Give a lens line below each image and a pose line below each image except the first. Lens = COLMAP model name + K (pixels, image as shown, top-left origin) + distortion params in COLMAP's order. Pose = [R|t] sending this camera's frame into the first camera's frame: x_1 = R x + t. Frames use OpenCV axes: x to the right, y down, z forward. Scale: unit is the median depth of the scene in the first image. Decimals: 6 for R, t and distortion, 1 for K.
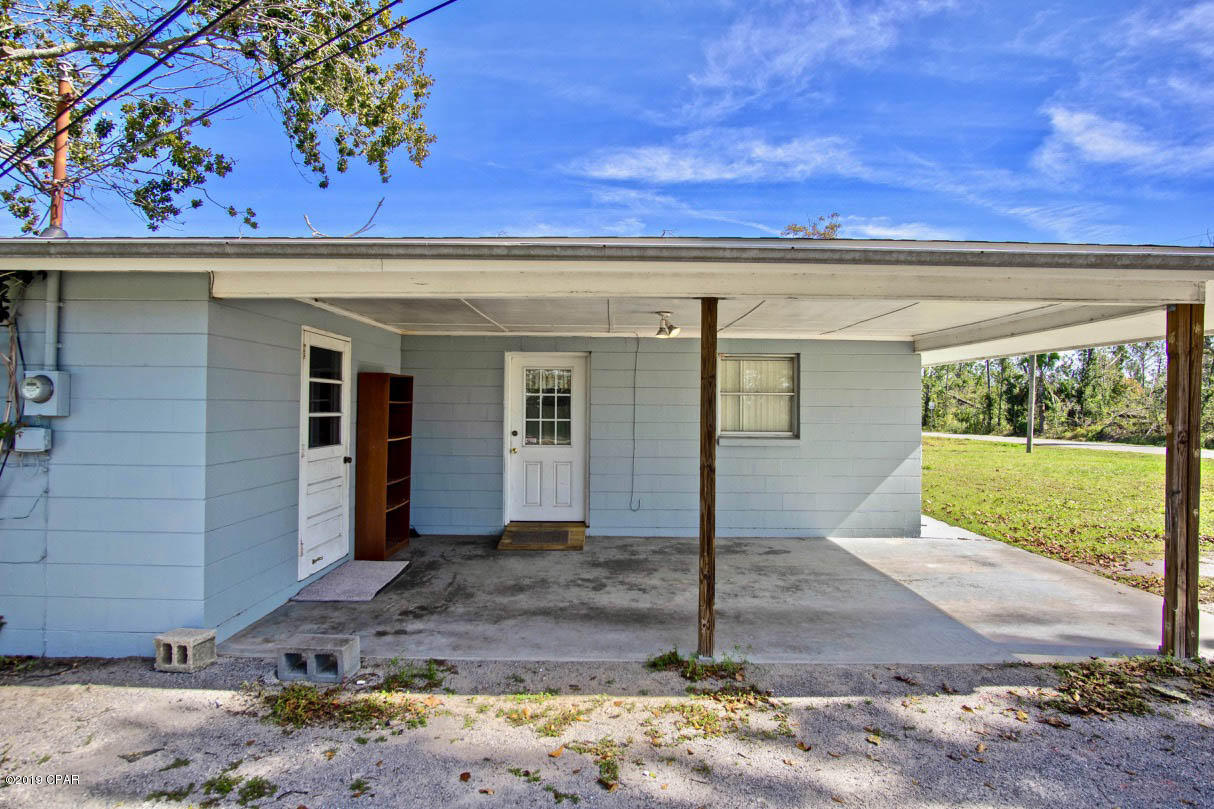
lens RADIAL K [[652.0, 0, 607.1], [0, 652.0, 395.3], [0, 0, 1]] dist [-0.037949, 0.012154]
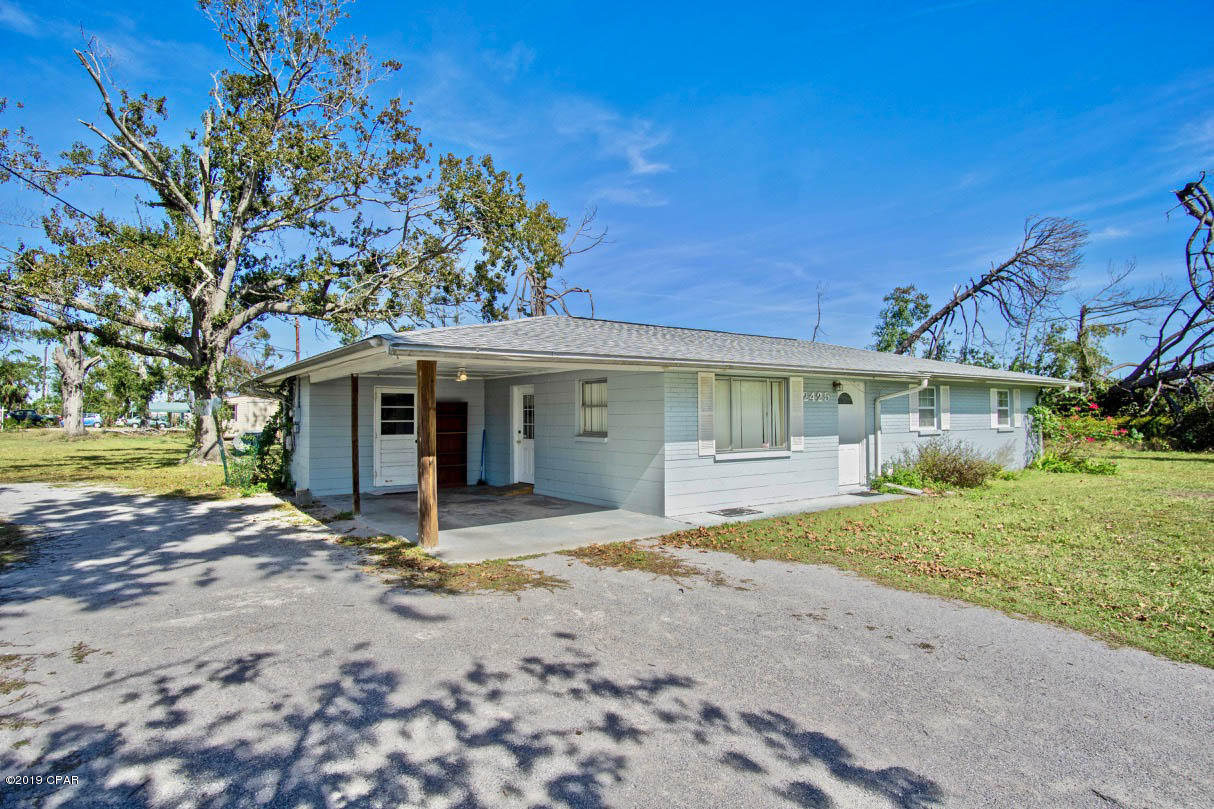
lens RADIAL K [[652.0, 0, 607.1], [0, 652.0, 395.3], [0, 0, 1]] dist [-0.037949, 0.012154]
pose [[0.586997, -0.040303, -0.808585, 1.619435], [0.024440, 0.999187, -0.032062, 0.024316], [0.809220, -0.000941, 0.587505, 0.172951]]
